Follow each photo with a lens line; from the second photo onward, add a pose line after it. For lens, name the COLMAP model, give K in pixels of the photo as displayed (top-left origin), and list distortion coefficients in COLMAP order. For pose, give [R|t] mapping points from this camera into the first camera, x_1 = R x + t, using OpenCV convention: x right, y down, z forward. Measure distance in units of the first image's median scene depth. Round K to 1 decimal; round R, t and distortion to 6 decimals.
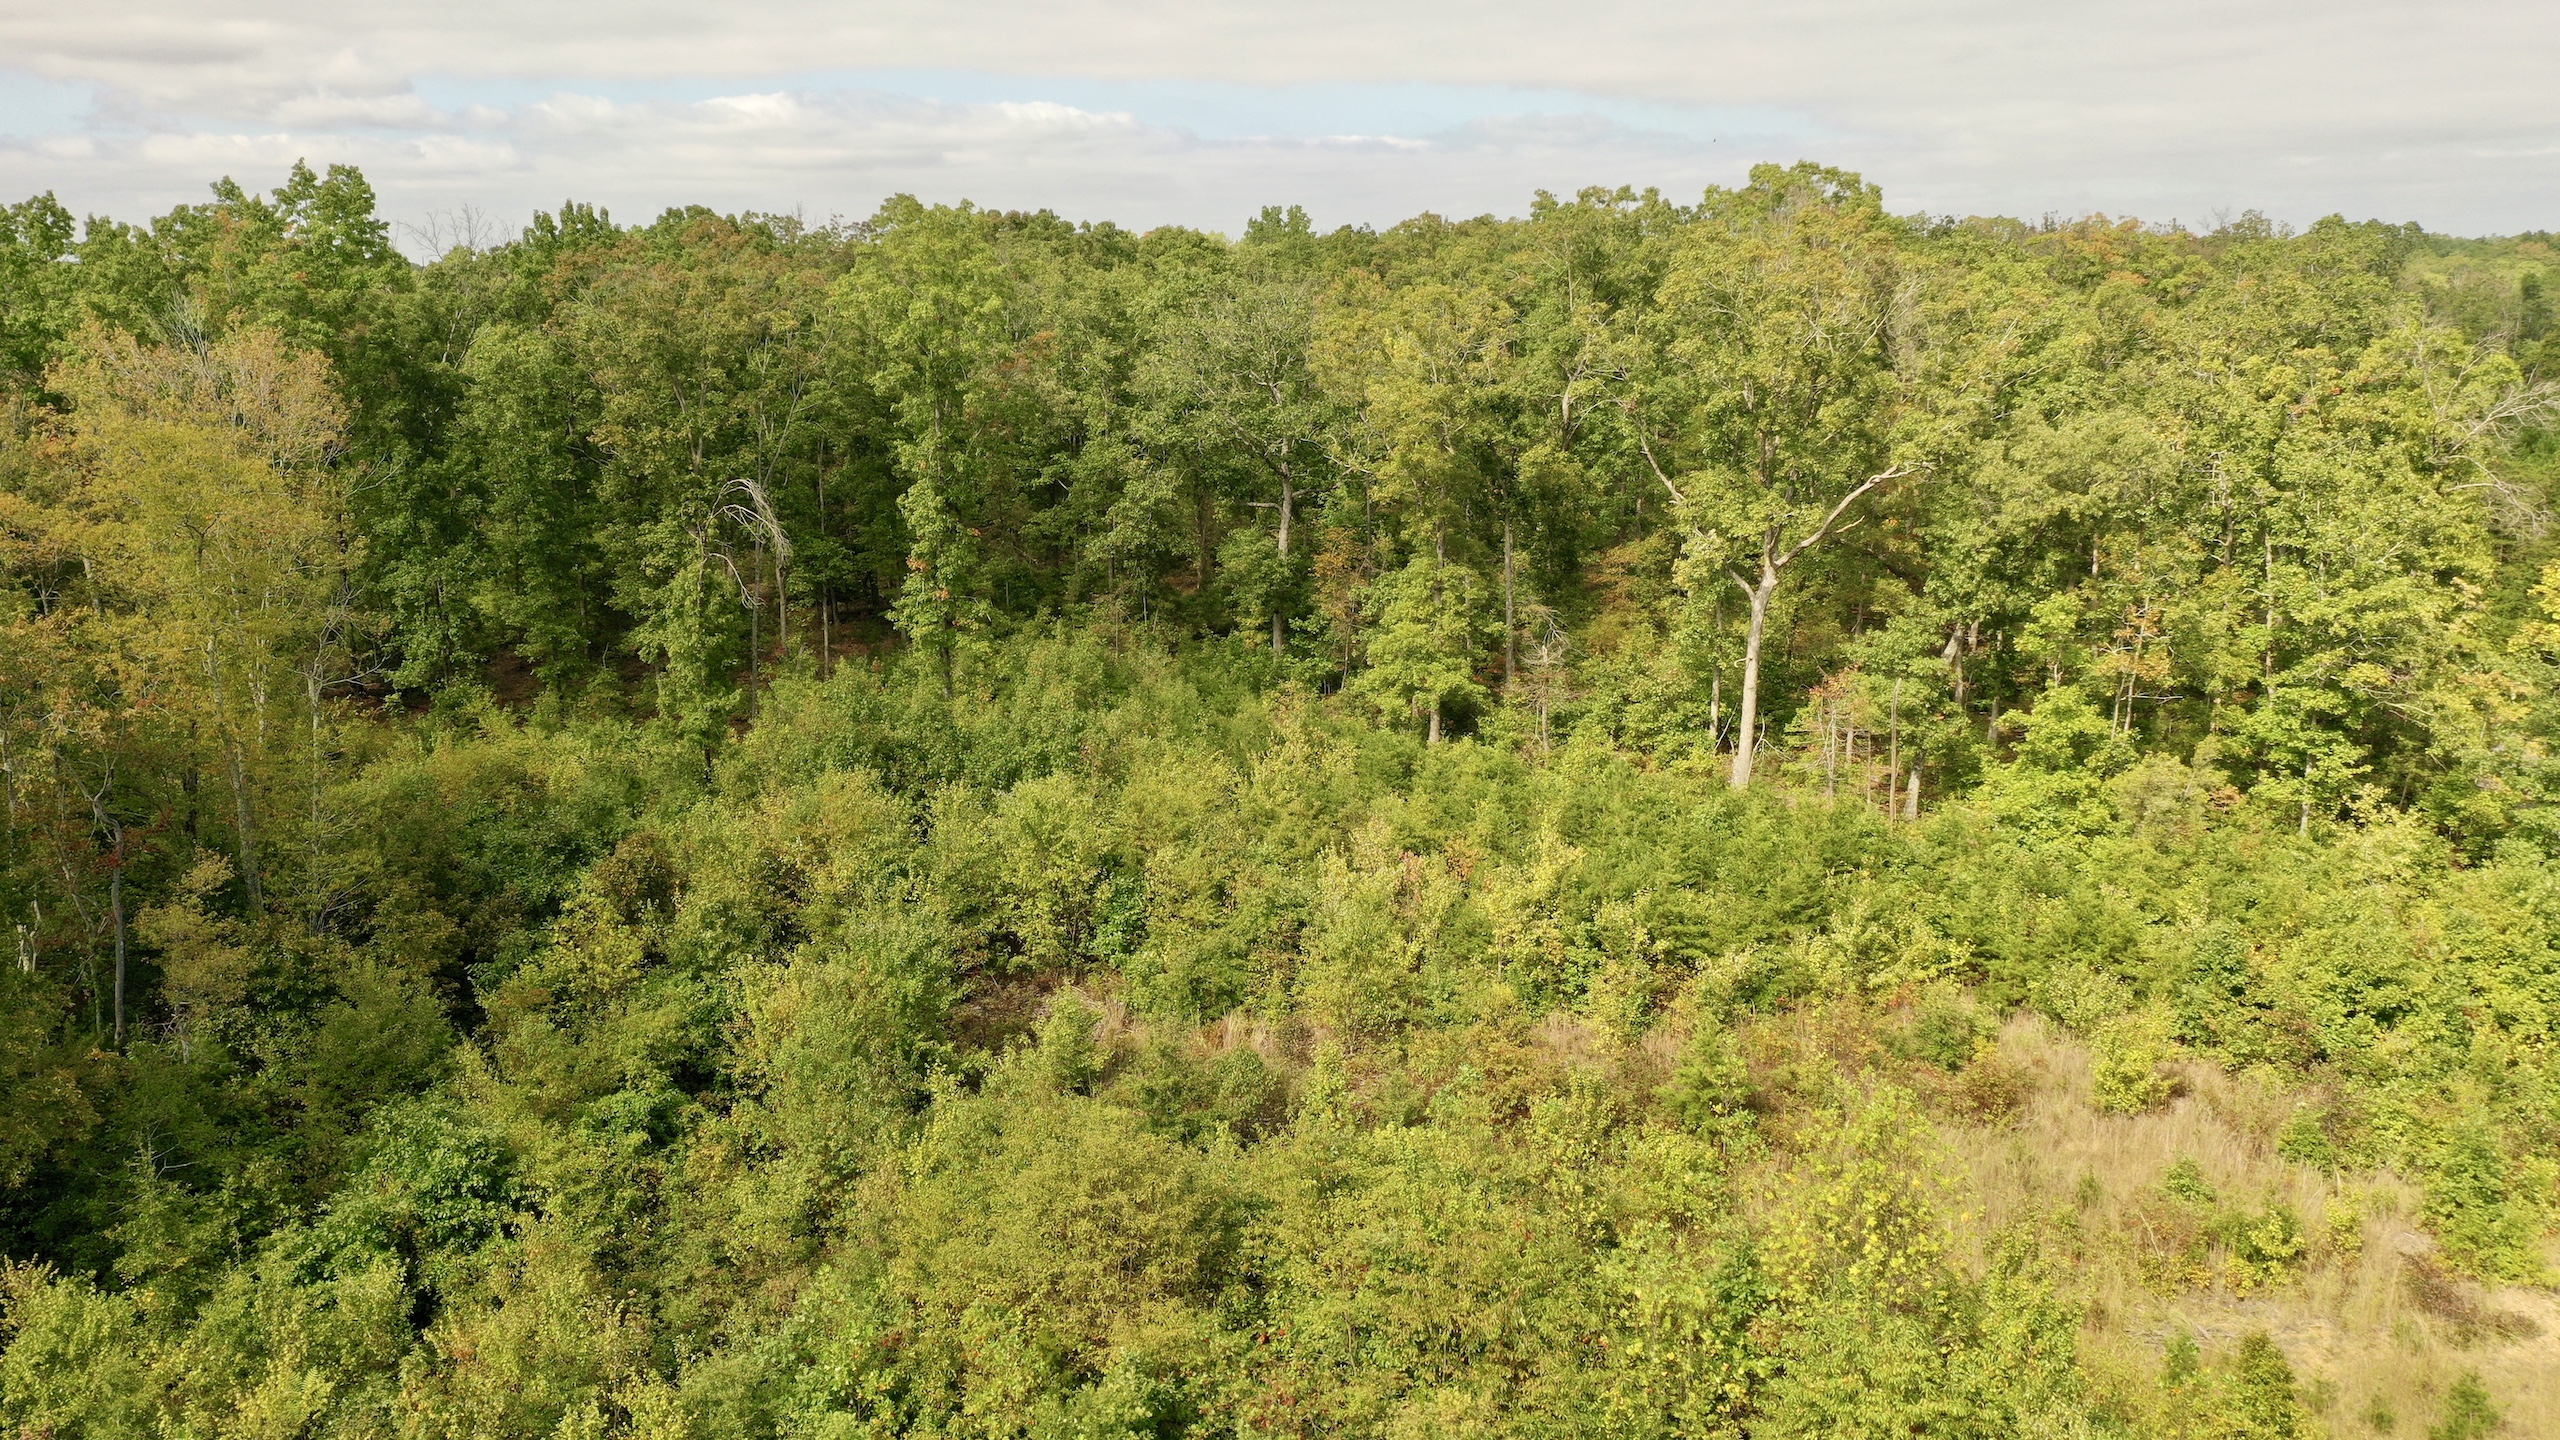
lens RADIAL K [[2016.1, 0, 1294.6], [0, 2016.1, 725.9], [0, 0, 1]] dist [-0.005888, 0.008464]
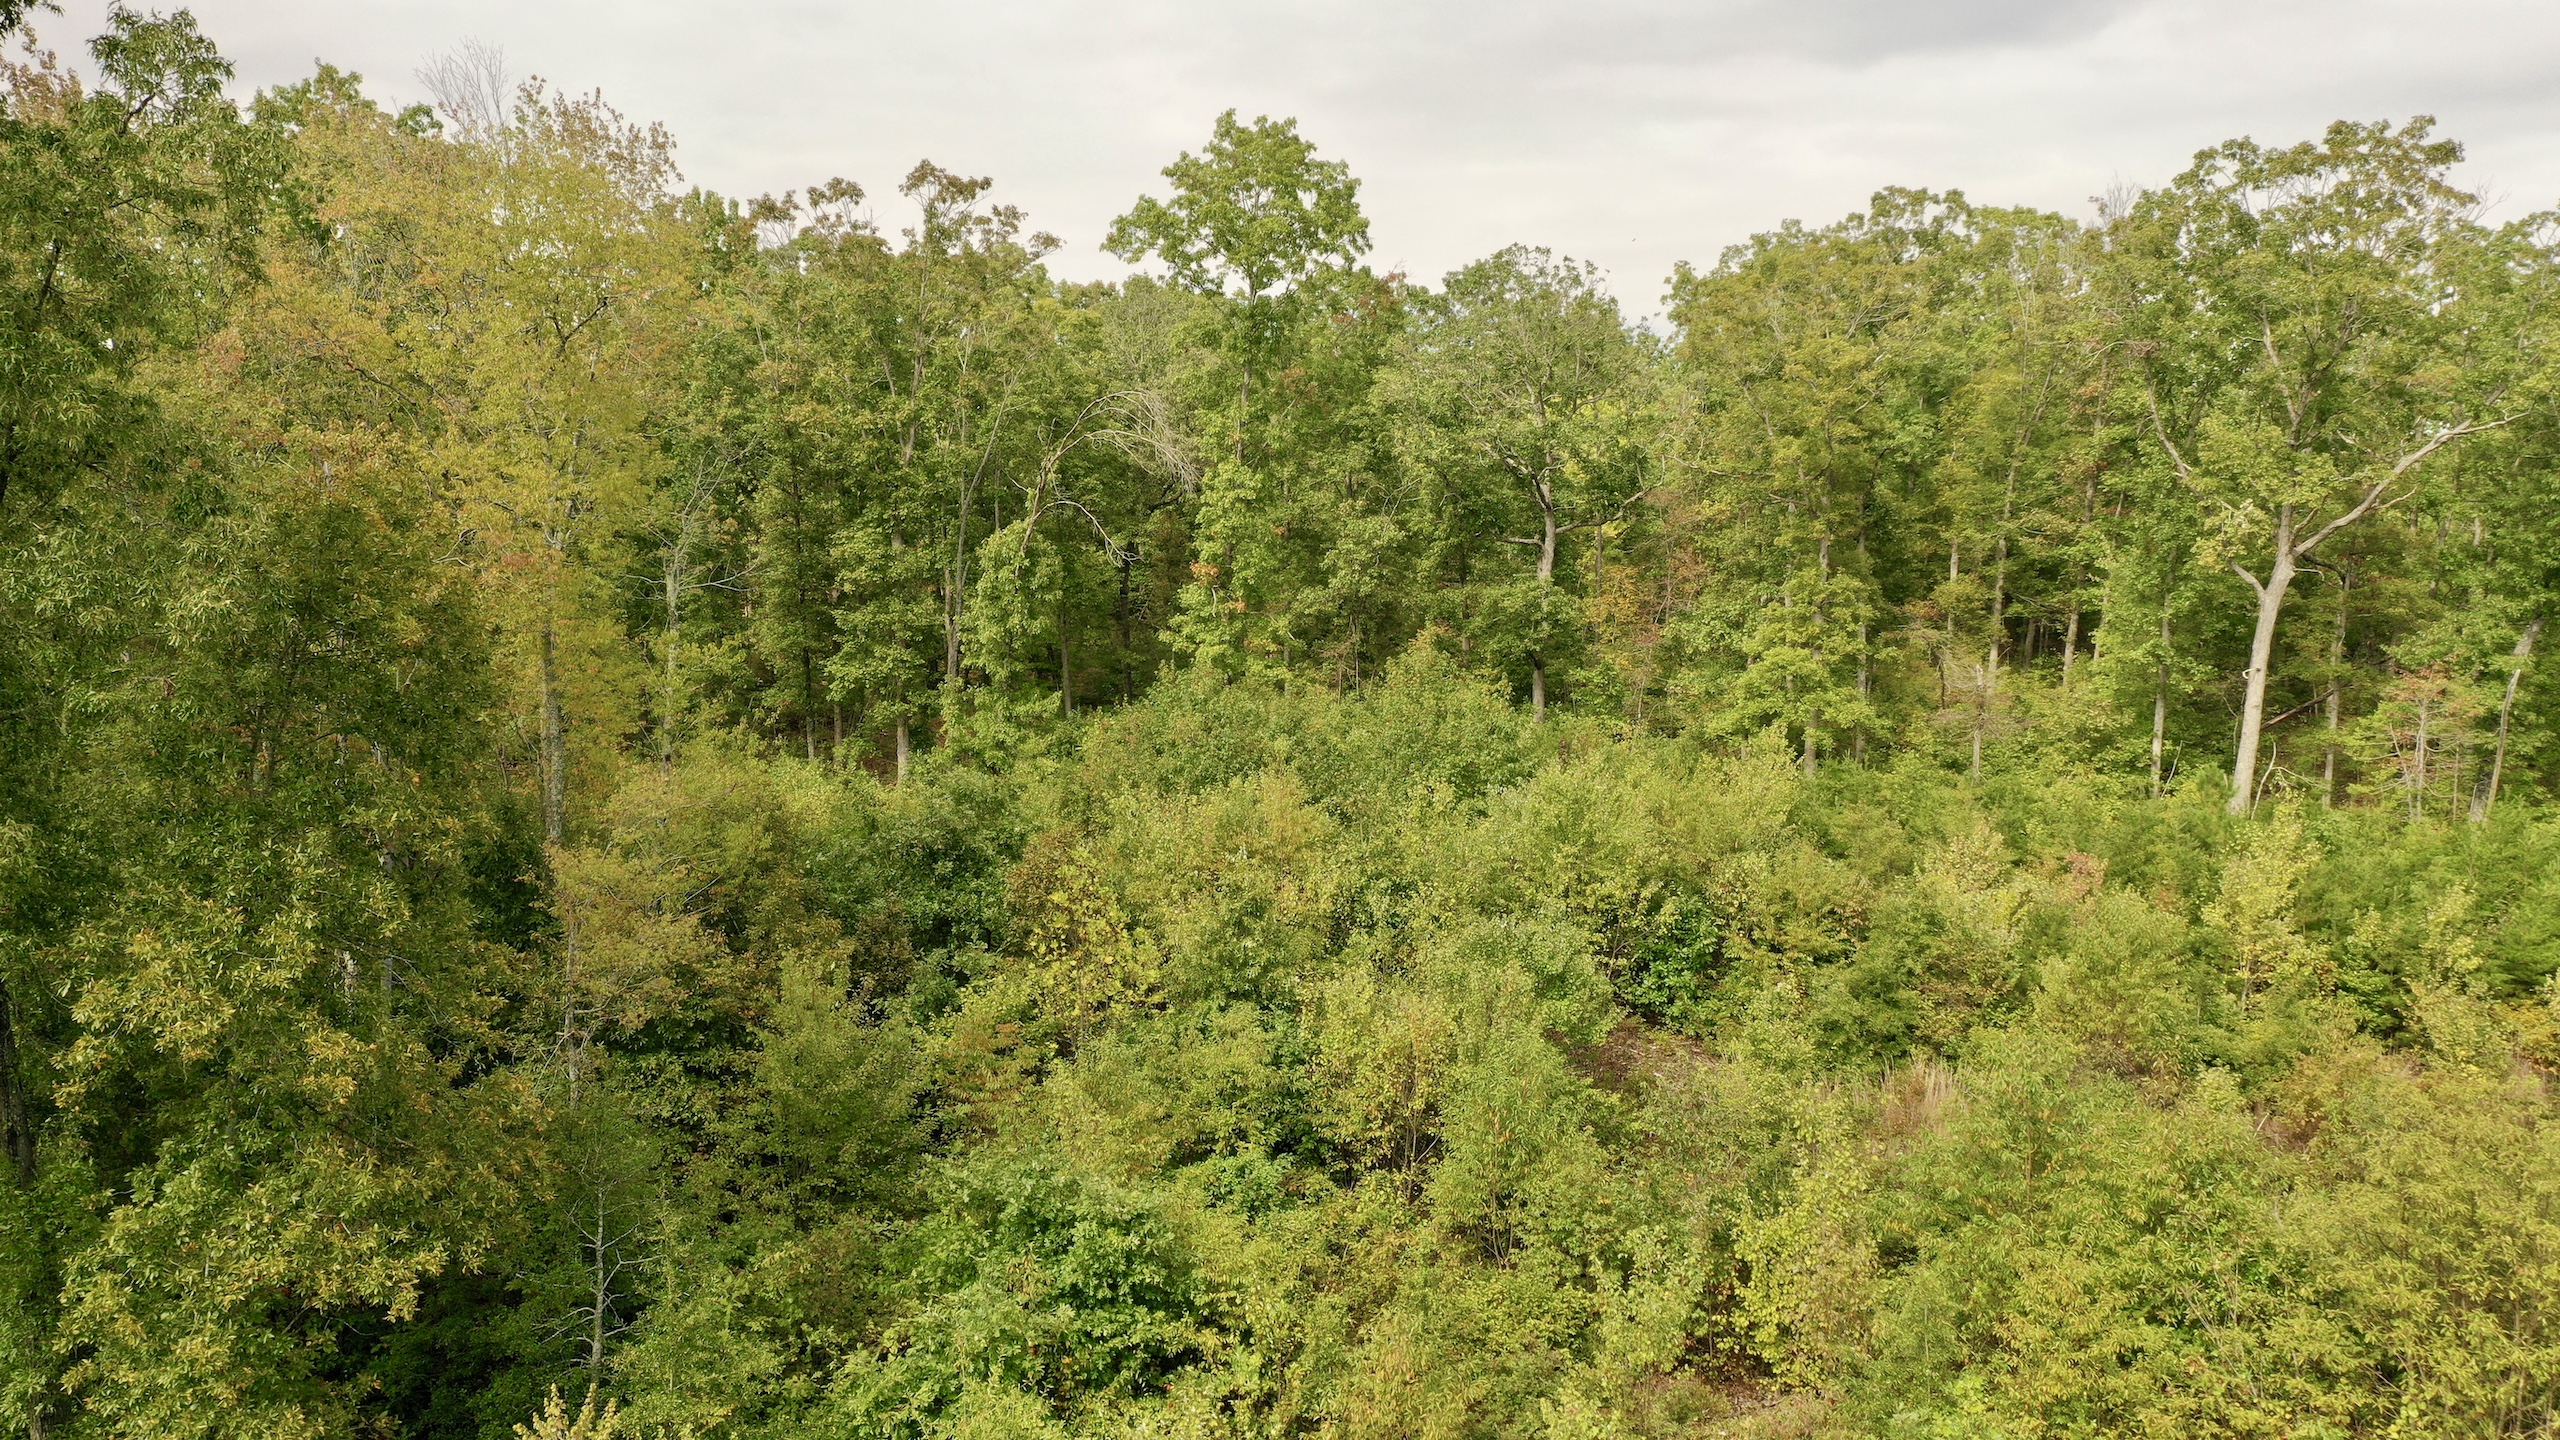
lens RADIAL K [[2016.1, 0, 1294.6], [0, 2016.1, 725.9], [0, 0, 1]] dist [-0.005888, 0.008464]
pose [[0.996992, -0.001706, 0.077483, -0.213758], [0.009622, 0.994748, -0.101906, 0.065086], [-0.076902, 0.102345, 0.991772, 0.199660]]
